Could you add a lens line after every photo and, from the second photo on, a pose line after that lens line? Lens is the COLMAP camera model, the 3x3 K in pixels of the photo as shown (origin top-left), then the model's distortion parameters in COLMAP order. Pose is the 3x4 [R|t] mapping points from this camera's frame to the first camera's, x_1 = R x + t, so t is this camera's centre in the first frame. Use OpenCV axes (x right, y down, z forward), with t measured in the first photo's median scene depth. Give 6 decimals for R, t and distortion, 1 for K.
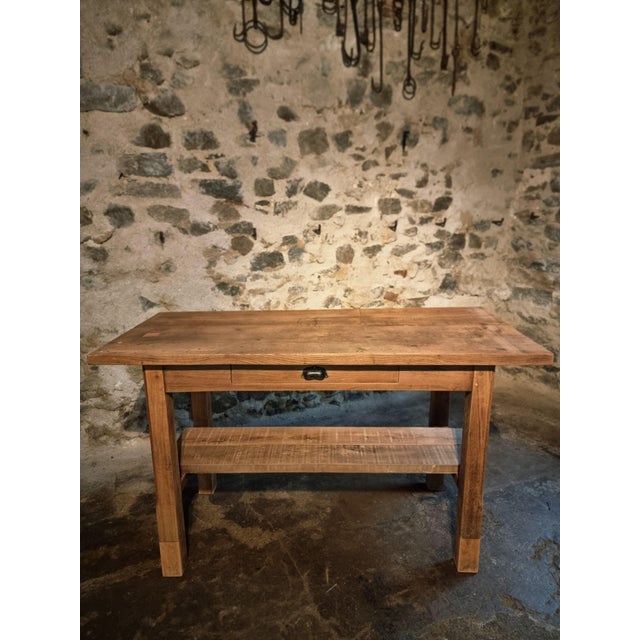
lens RADIAL K [[448.0, 0, 315.0], [0, 448.0, 323.2], [0, 0, 1]] dist [0.059099, -0.056857]
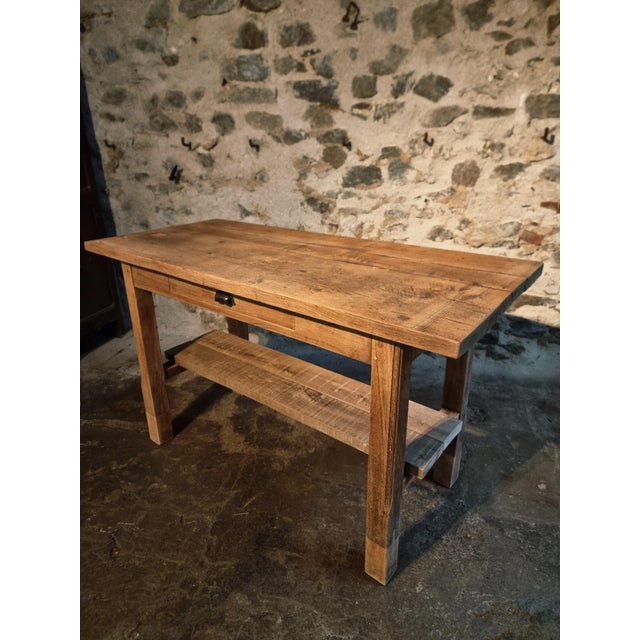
lens RADIAL K [[448.0, 0, 310.0], [0, 448.0, 320.7], [0, 0, 1]] dist [0.059099, -0.056857]
pose [[0.794743, 0.236390, -0.559019, 0.389386], [-0.143090, 0.968049, 0.205928, -0.033763], [0.589837, -0.083670, 0.803176, 0.209504]]
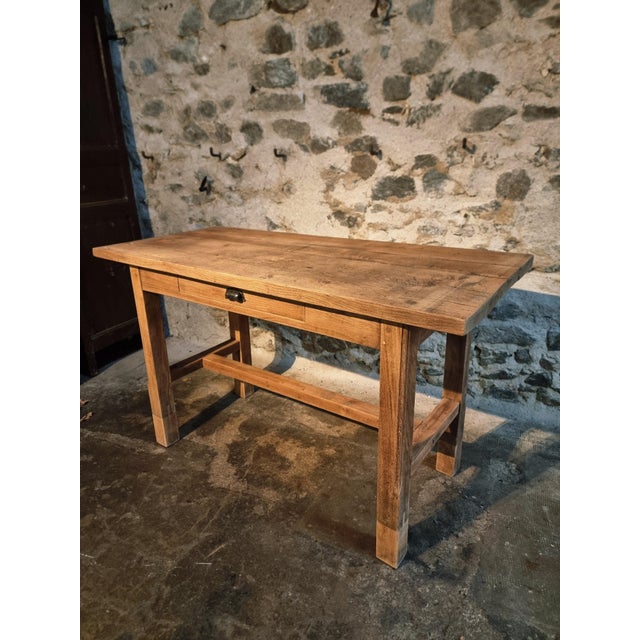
lens RADIAL K [[448.0, 0, 309.4], [0, 448.0, 317.6], [0, 0, 1]] dist [0.059099, -0.056857]
pose [[0.665266, 0.263035, -0.698737, 0.425720], [-0.161937, 0.964441, 0.208877, -0.063359], [0.728833, -0.025807, 0.684205, 0.354614]]
